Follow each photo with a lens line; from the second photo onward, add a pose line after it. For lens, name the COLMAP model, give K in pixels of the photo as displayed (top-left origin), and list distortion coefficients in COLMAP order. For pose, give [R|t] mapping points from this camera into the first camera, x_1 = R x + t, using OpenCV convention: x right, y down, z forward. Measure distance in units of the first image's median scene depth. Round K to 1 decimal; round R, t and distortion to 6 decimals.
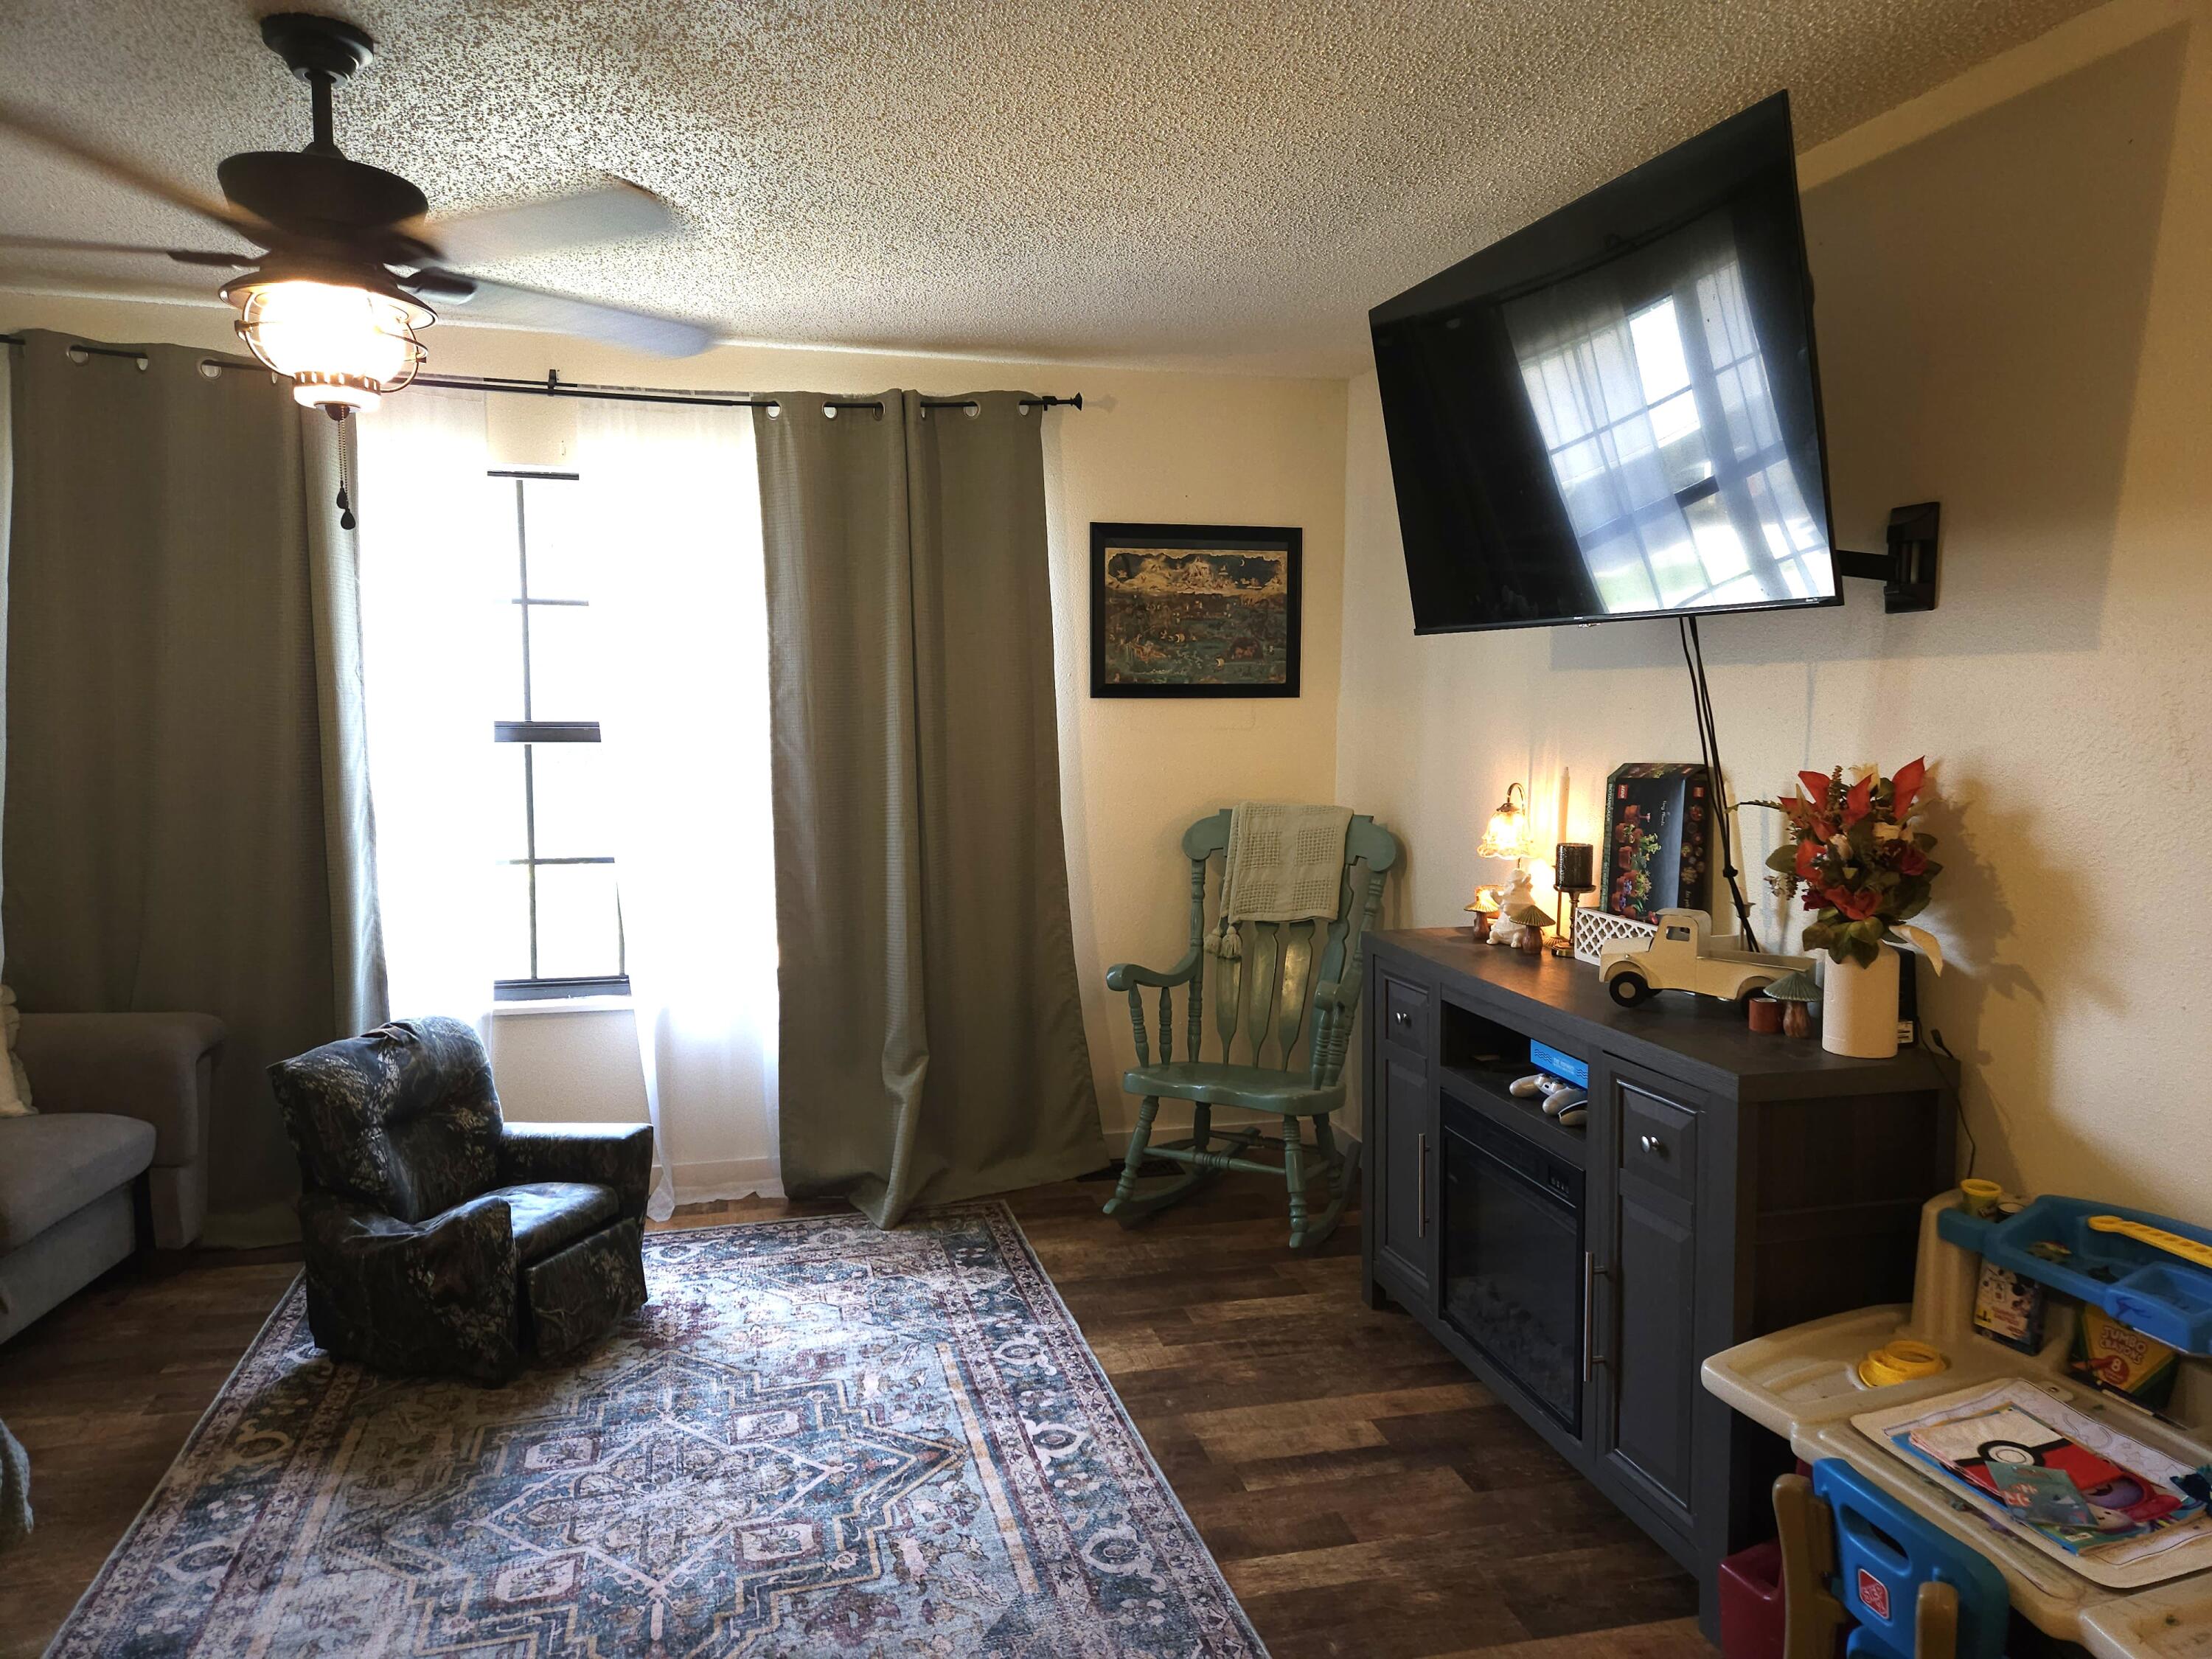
lens RADIAL K [[1475.9, 0, 1109.8], [0, 1475.9, 823.9], [0, 0, 1]] dist [0.089814, -0.077303]
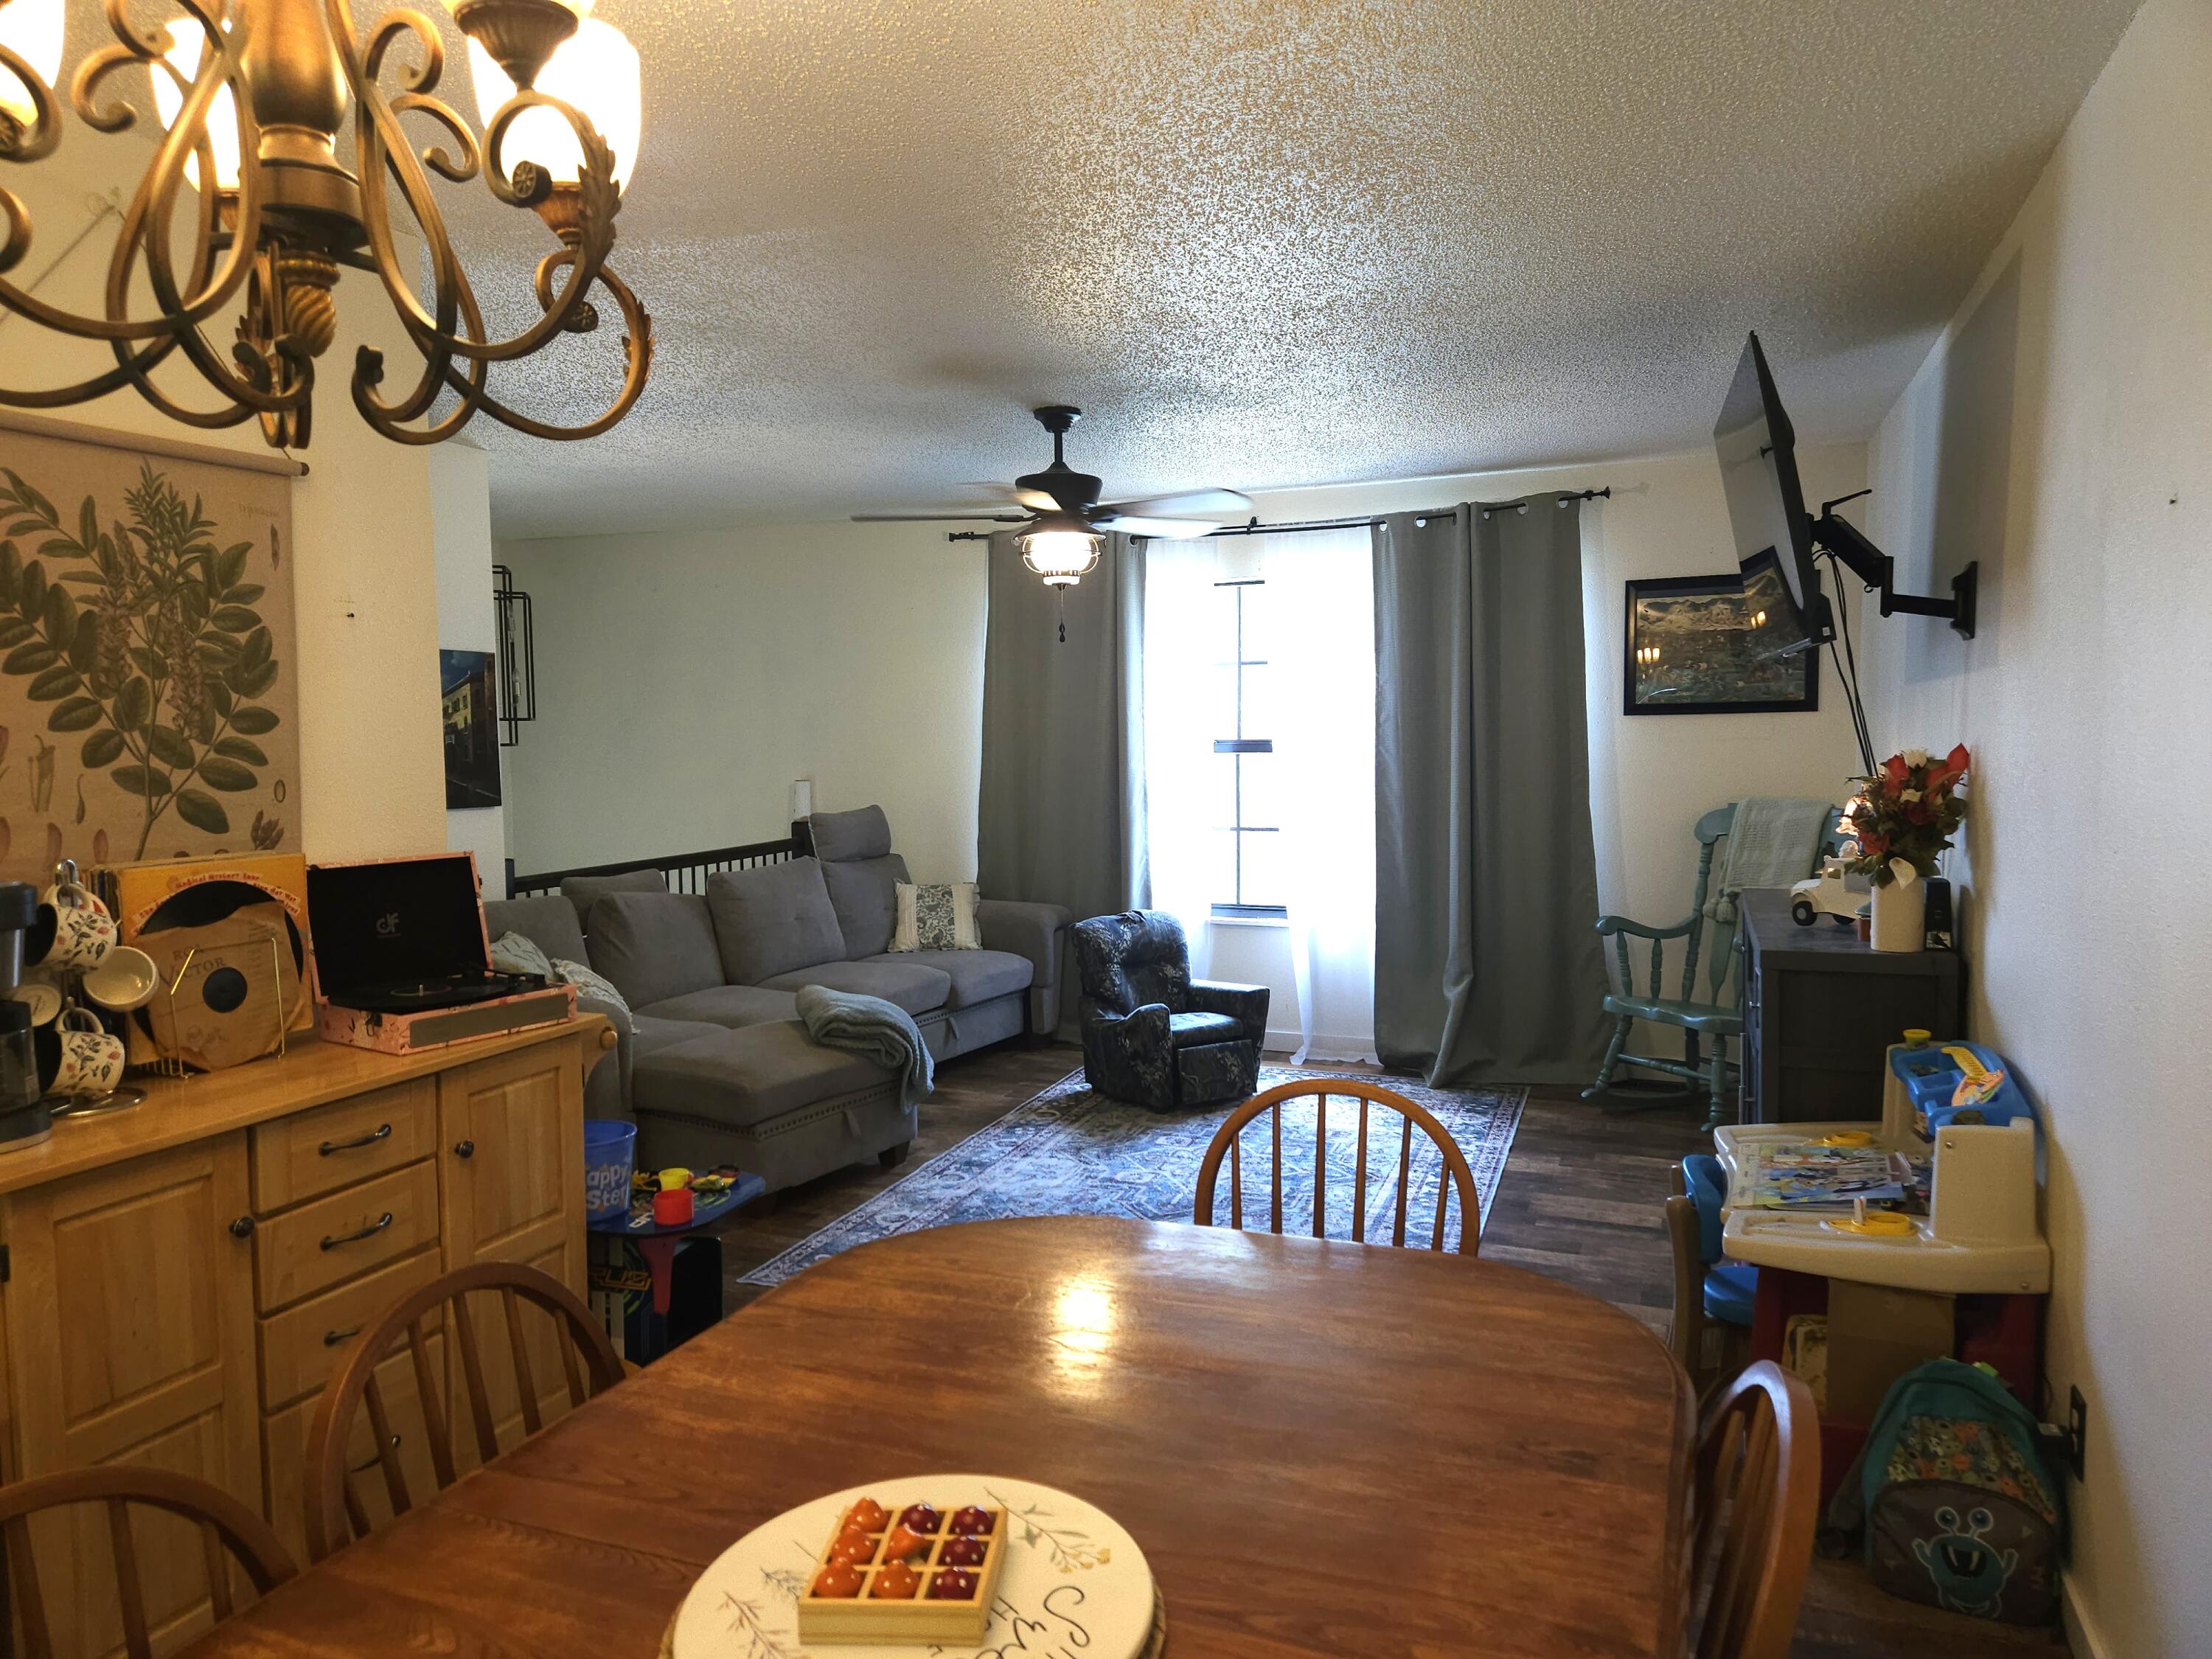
lens RADIAL K [[1475.9, 0, 1109.8], [0, 1475.9, 823.9], [0, 0, 1]] dist [0.089814, -0.077303]
pose [[0.814377, 0.023632, -0.579854, 0.501614], [-0.035653, 0.999321, -0.009346, 0.049917], [0.579240, 0.028285, 0.814666, -0.423561]]
